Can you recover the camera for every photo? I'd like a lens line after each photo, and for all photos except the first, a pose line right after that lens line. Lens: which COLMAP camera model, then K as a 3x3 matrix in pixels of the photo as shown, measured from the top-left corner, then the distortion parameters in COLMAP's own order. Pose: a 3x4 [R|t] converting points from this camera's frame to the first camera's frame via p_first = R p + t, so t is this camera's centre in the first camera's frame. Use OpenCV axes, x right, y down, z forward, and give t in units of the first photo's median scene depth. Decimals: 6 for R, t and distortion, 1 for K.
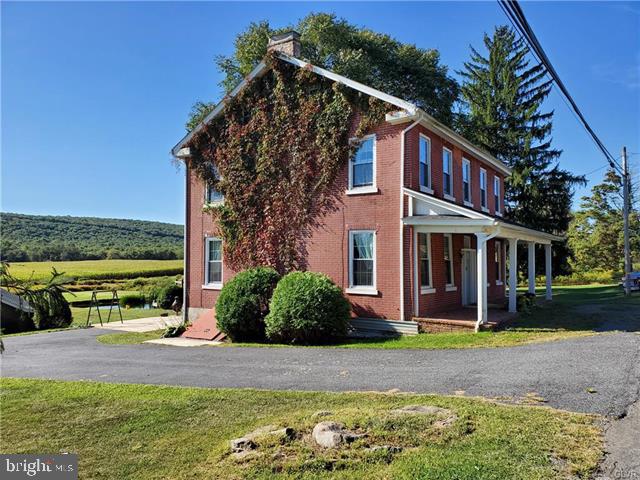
lens RADIAL K [[498.4, 0, 319.3], [0, 498.4, 238.6], [0, 0, 1]] dist [0.061237, -0.021424]
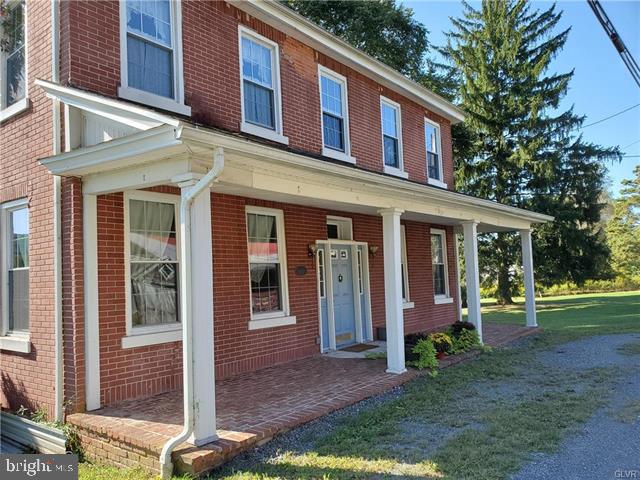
lens RADIAL K [[498.4, 0, 299.3], [0, 498.4, 240.6], [0, 0, 1]] dist [0.061237, -0.021424]
pose [[0.993289, -0.043084, -0.107336, 0.124098], [0.040815, 0.998896, -0.023243, 0.012552], [0.108219, 0.018706, 0.993951, 0.191530]]
